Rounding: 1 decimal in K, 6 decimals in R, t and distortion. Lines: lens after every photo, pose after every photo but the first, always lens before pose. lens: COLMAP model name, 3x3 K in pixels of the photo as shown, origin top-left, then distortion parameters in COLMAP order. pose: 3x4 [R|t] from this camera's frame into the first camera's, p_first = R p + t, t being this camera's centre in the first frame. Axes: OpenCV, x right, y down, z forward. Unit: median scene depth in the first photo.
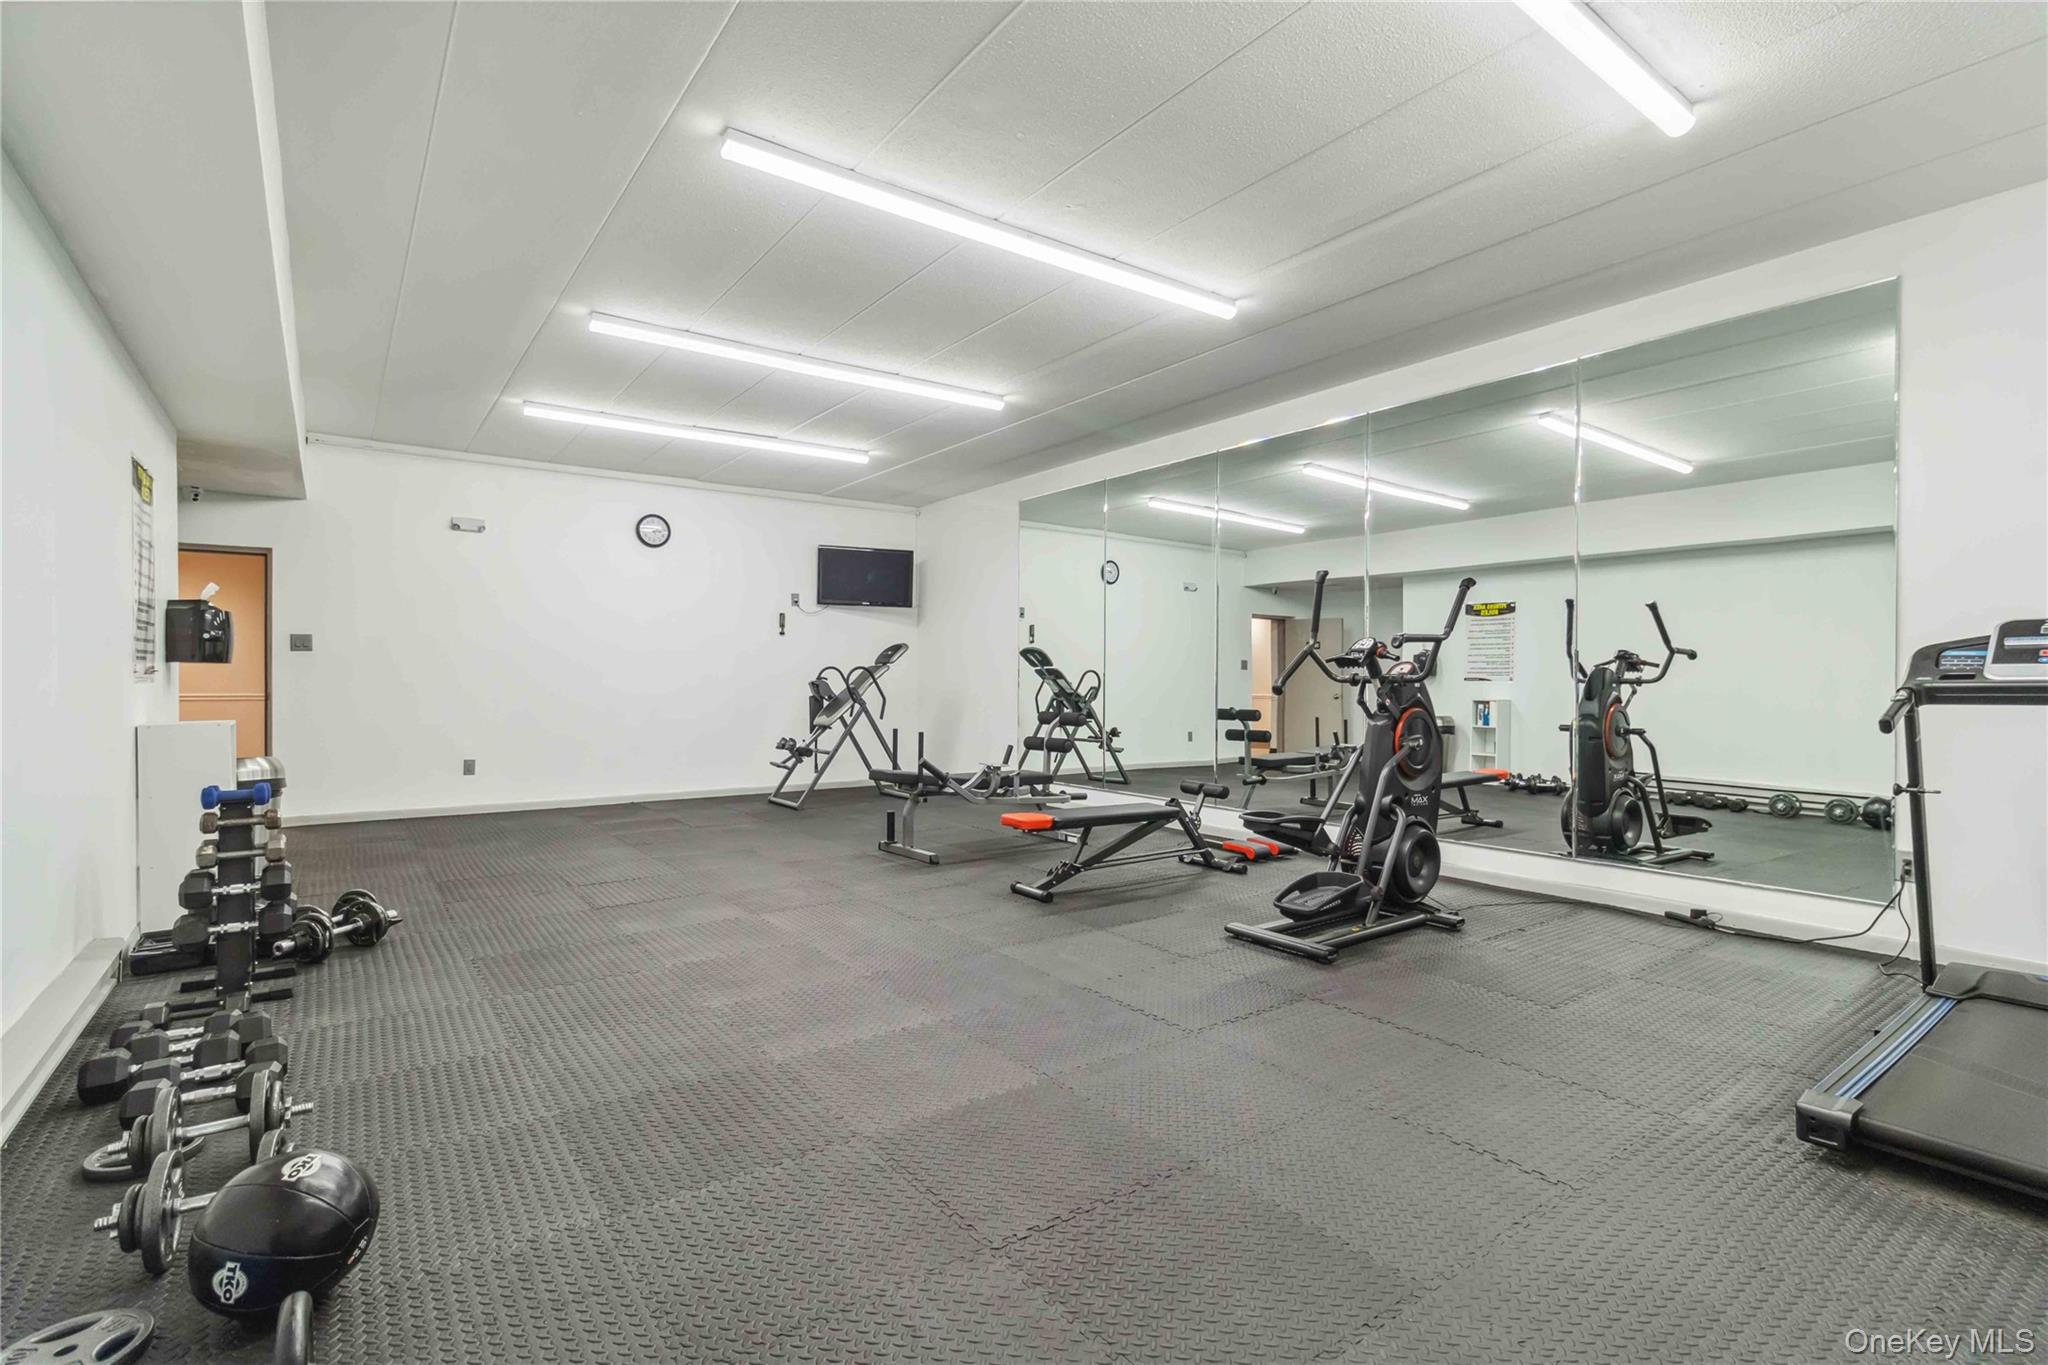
lens RADIAL K [[953.3, 0, 1024.0], [0, 953.3, 682.5], [0, 0, 1]] dist [-0.002086, -0.000222]
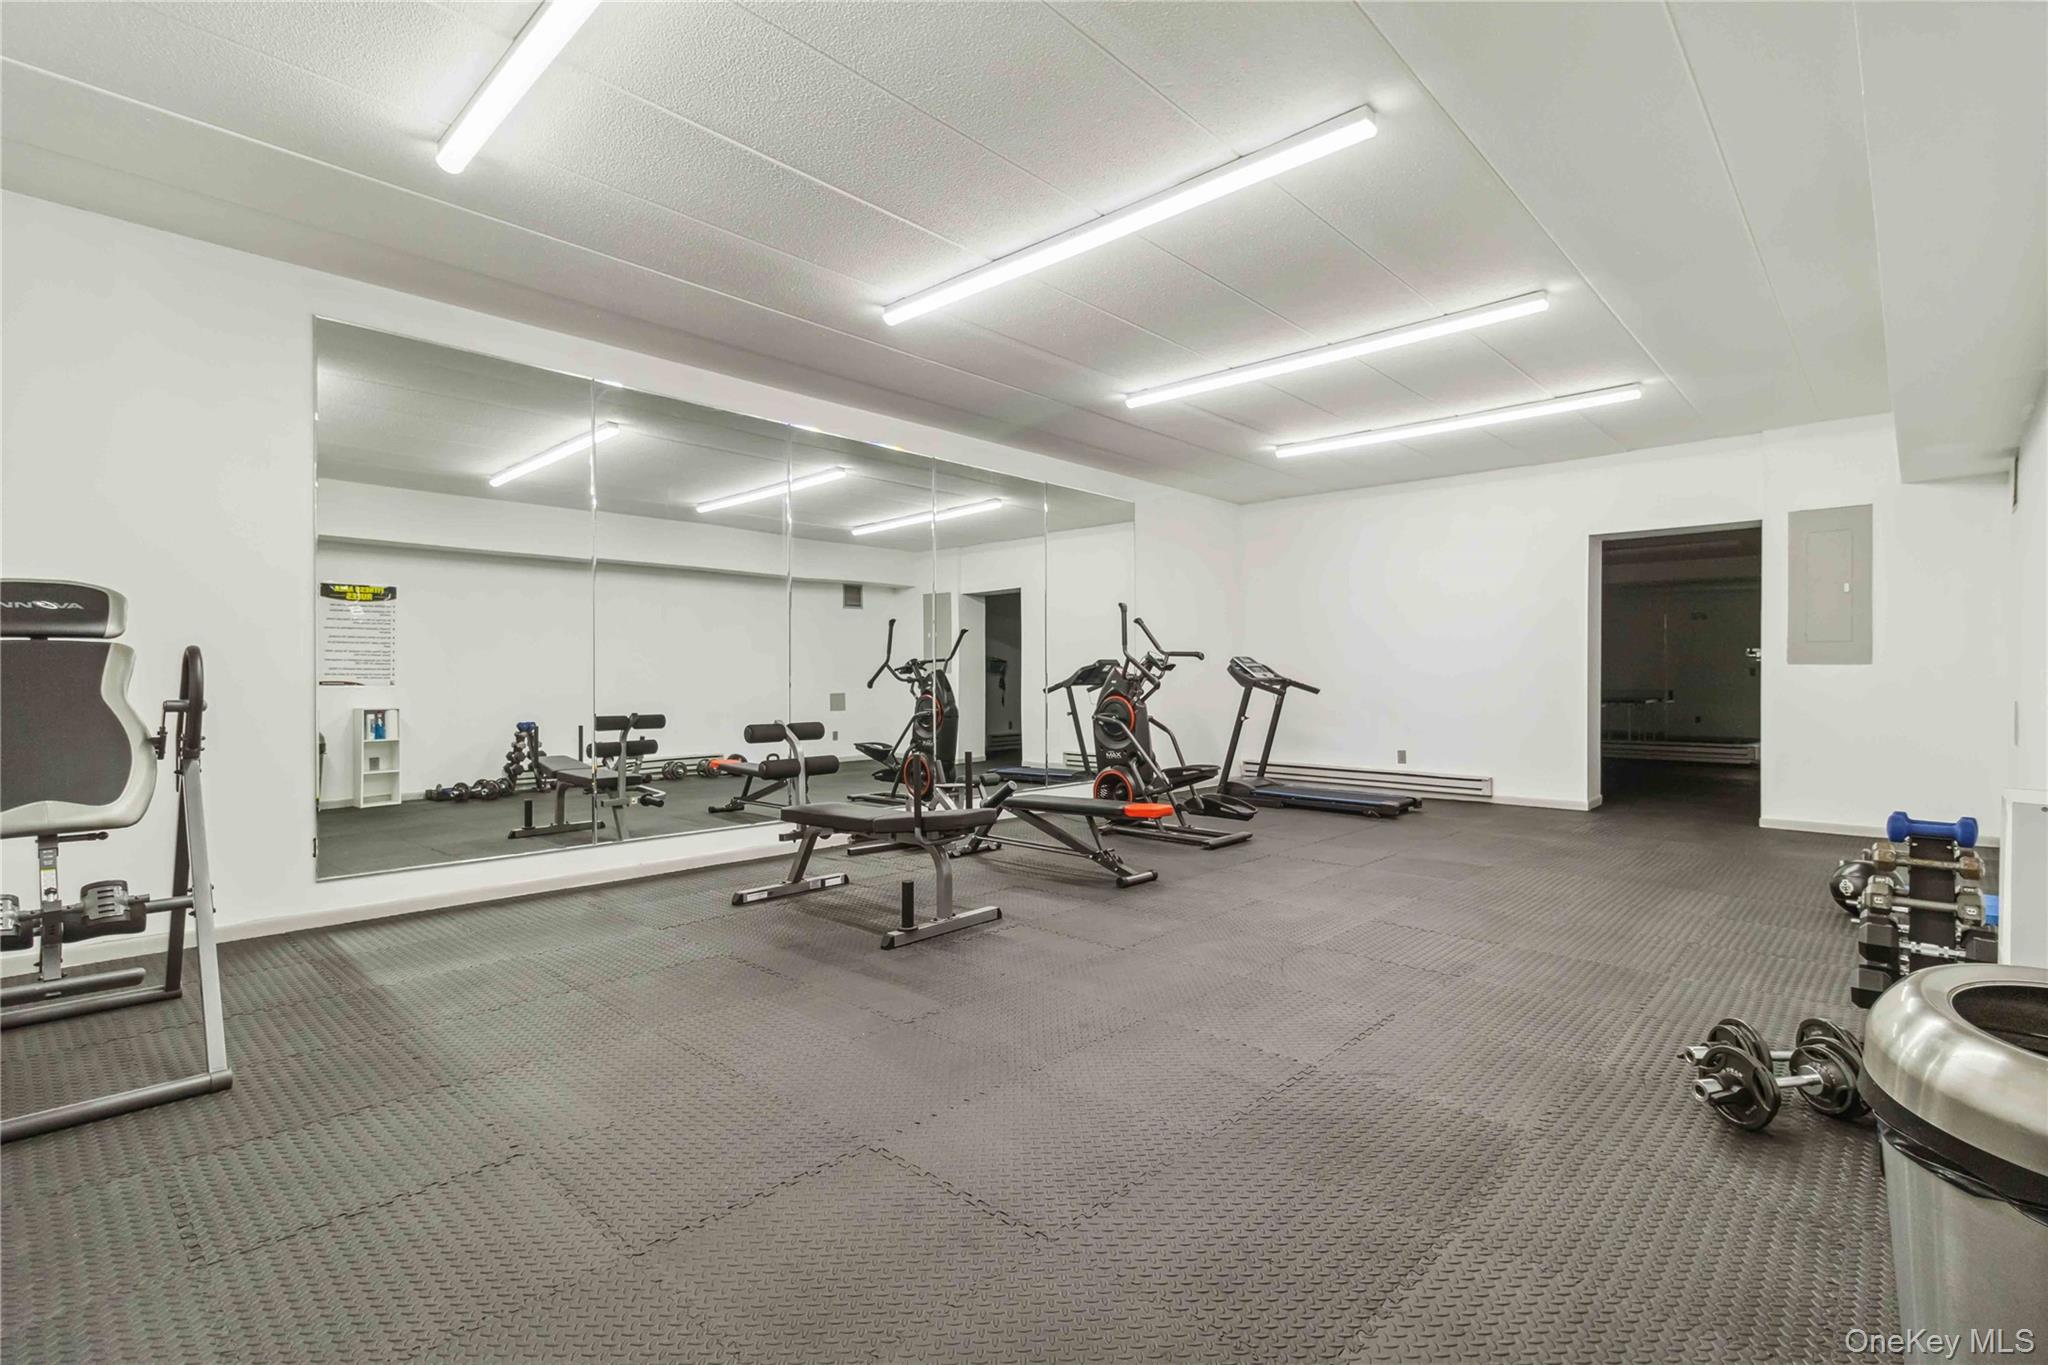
lens RADIAL K [[953.3, 0, 1024.0], [0, 953.3, 682.5], [0, 0, 1]] dist [-0.002086, -0.000222]
pose [[-0.184790, -0.013519, 0.982685, -0.700679], [0.005934, 0.999872, 0.014871, -0.012808], [-0.982760, 0.008580, -0.184686, 0.908442]]
